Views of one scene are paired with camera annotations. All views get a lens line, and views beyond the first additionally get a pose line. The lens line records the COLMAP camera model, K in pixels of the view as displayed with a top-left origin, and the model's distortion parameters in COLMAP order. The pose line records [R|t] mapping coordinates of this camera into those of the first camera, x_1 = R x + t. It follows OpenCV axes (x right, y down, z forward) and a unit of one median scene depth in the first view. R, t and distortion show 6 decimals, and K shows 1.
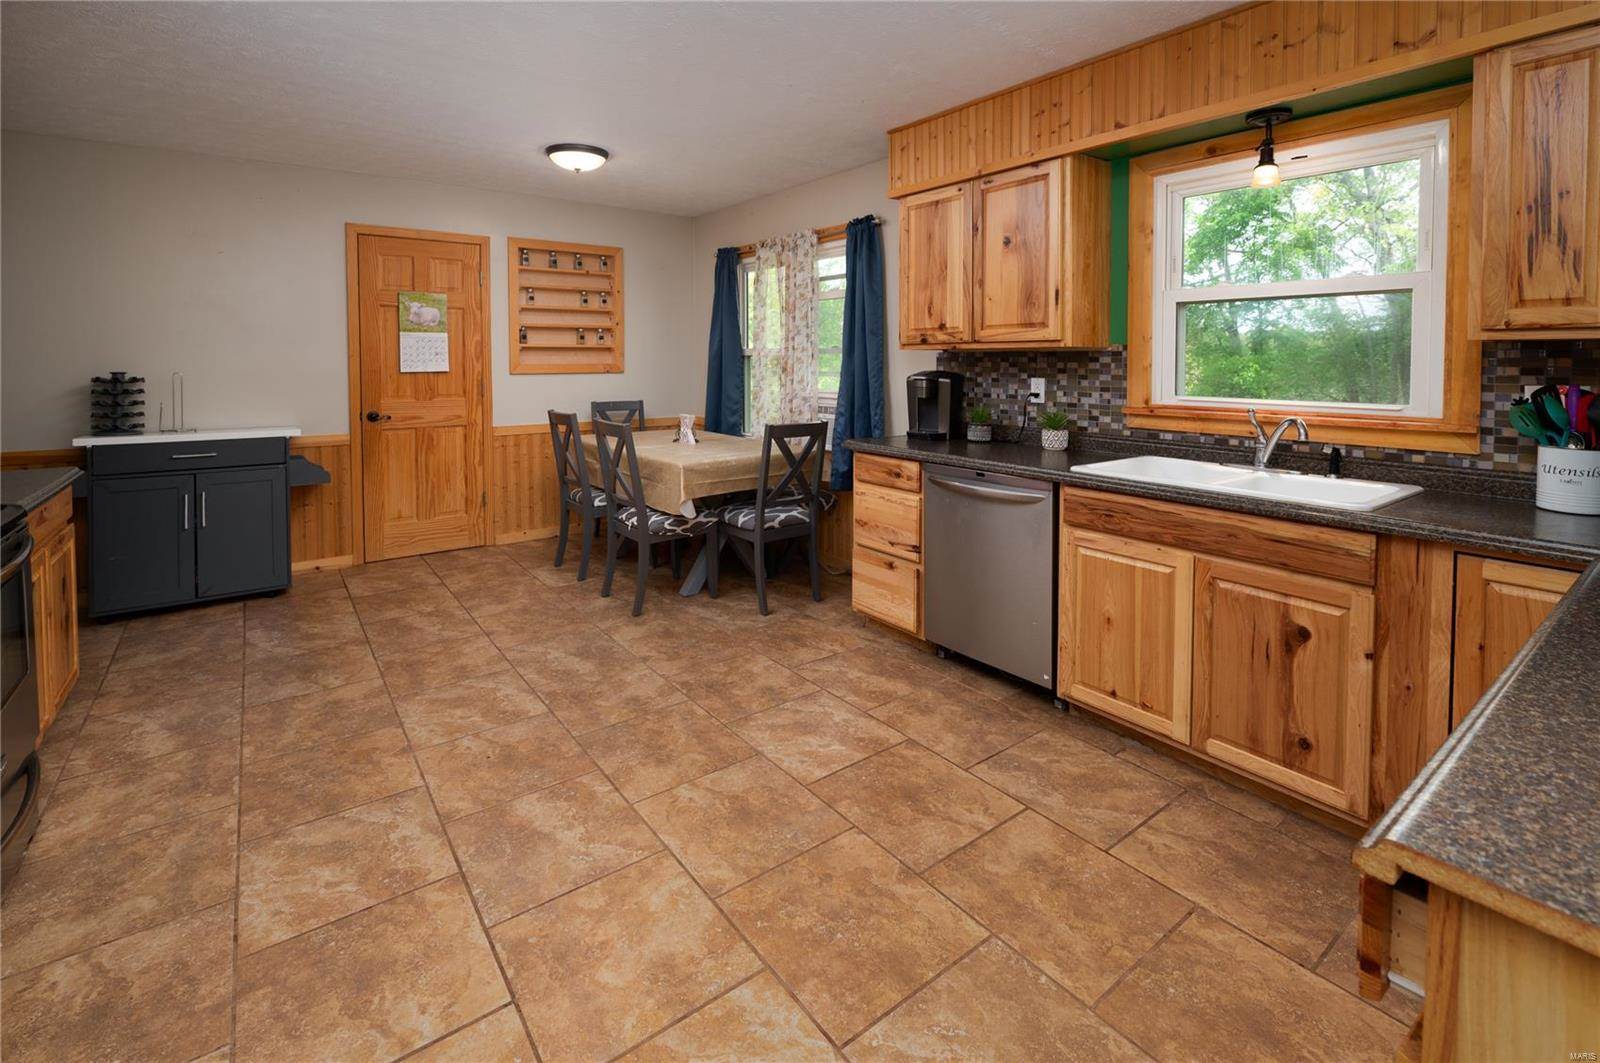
lens RADIAL K [[700.1, 0, 728.3], [0, 700.1, 391.2], [0, 0, 1]] dist [-0.000740, -0.000091]
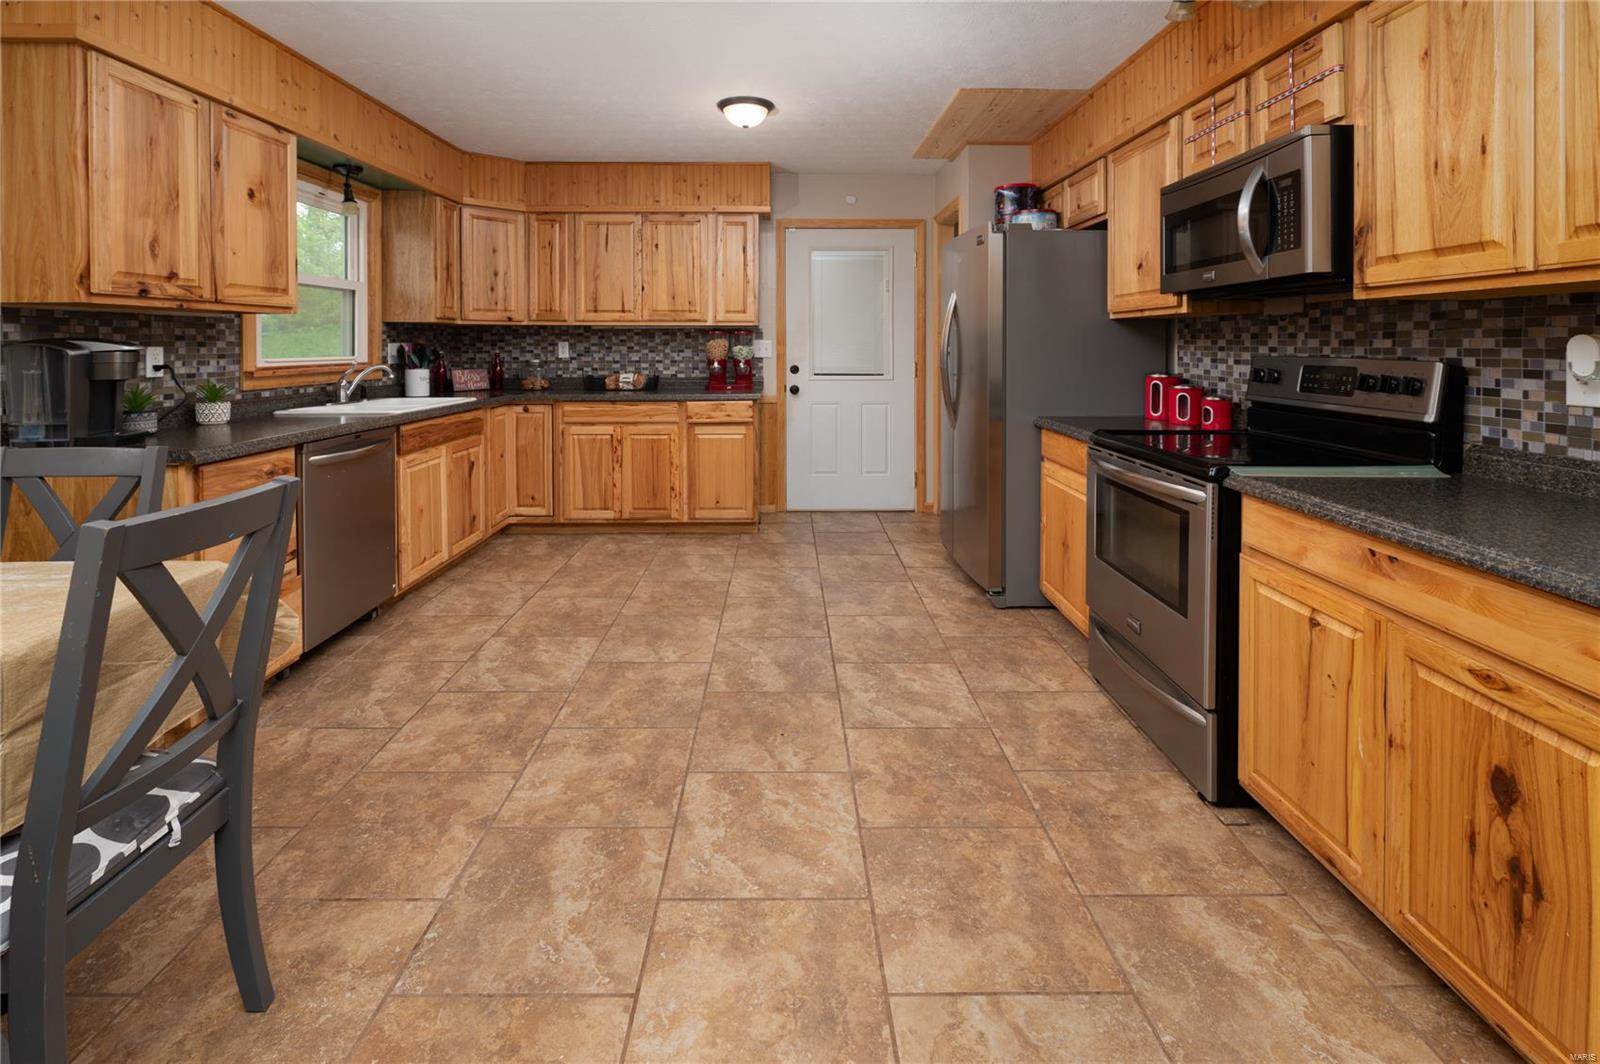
lens RADIAL K [[689.0, 0, 789.1], [0, 689.0, 389.8], [0, 0, 1]] dist [-0.003405, -0.000595]
pose [[-0.833670, -0.037705, 0.550974, -0.667361], [0.023334, 0.994371, 0.103354, -0.037080], [-0.551770, 0.099020, -0.828097, 1.352908]]
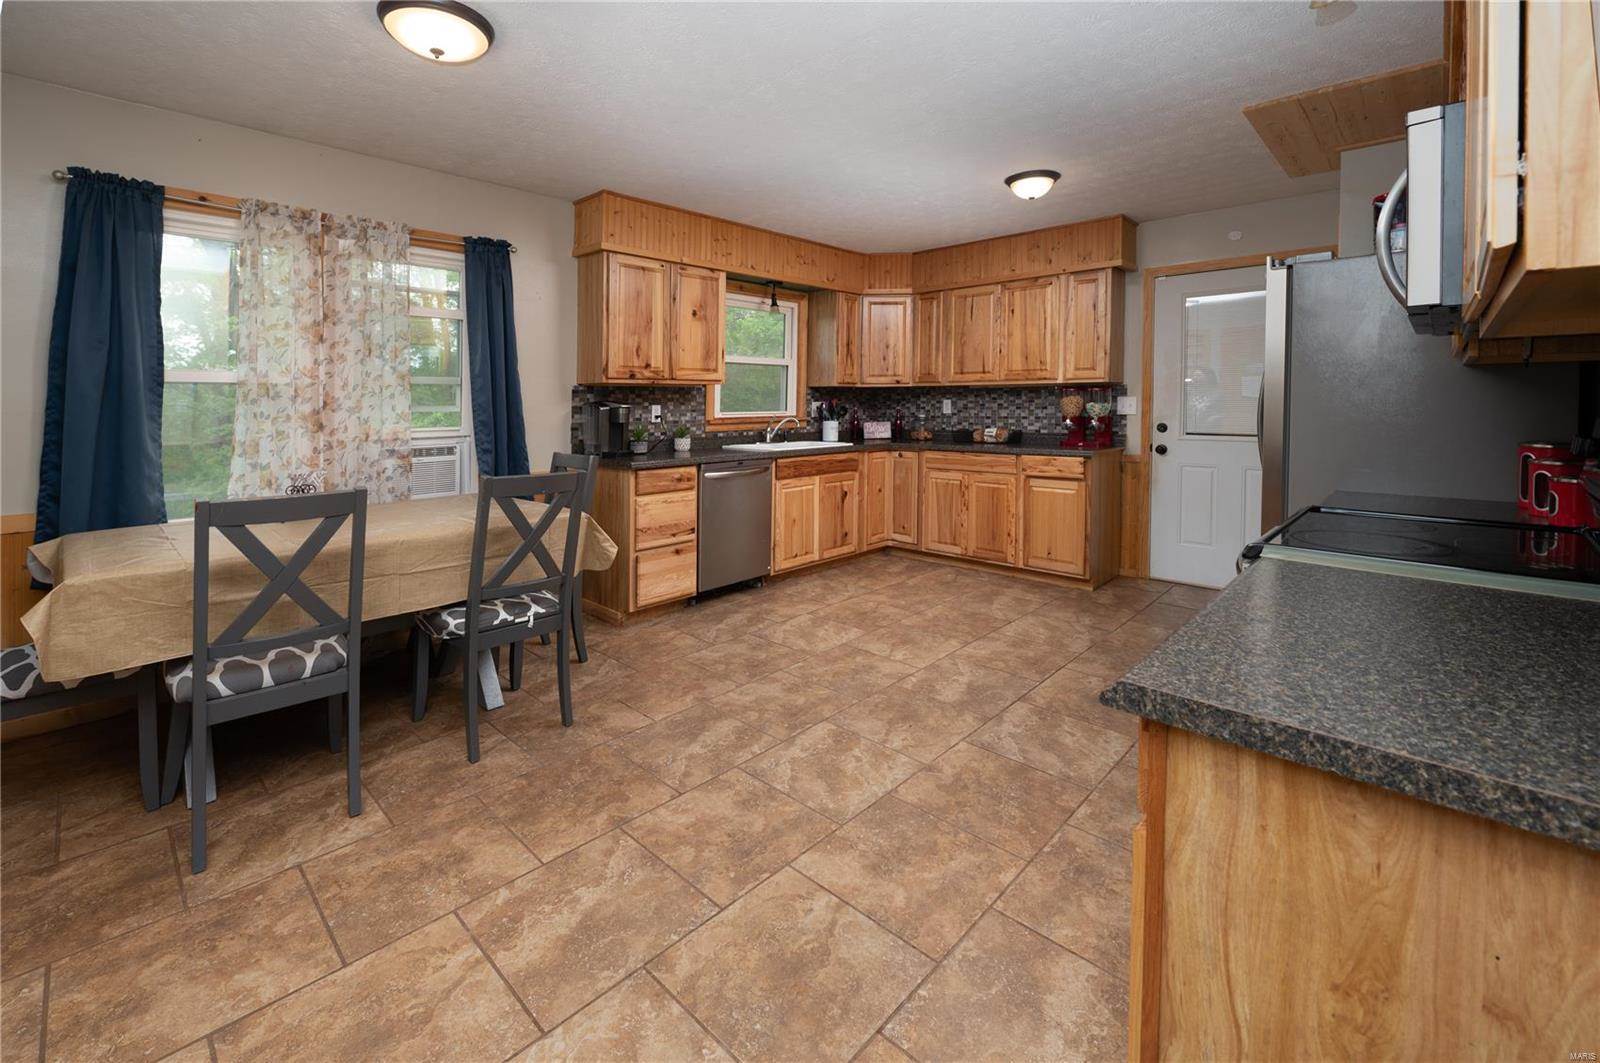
lens RADIAL K [[682.8, 0, 802.5], [0, 682.8, 443.1], [0, 0, 1]] dist [-0.002885, -0.000188]
pose [[-0.214560, -0.058353, 0.974966, -1.080223], [0.048856, 0.996323, 0.070382, -0.027008], [-0.975488, 0.062734, -0.210920, 1.081406]]
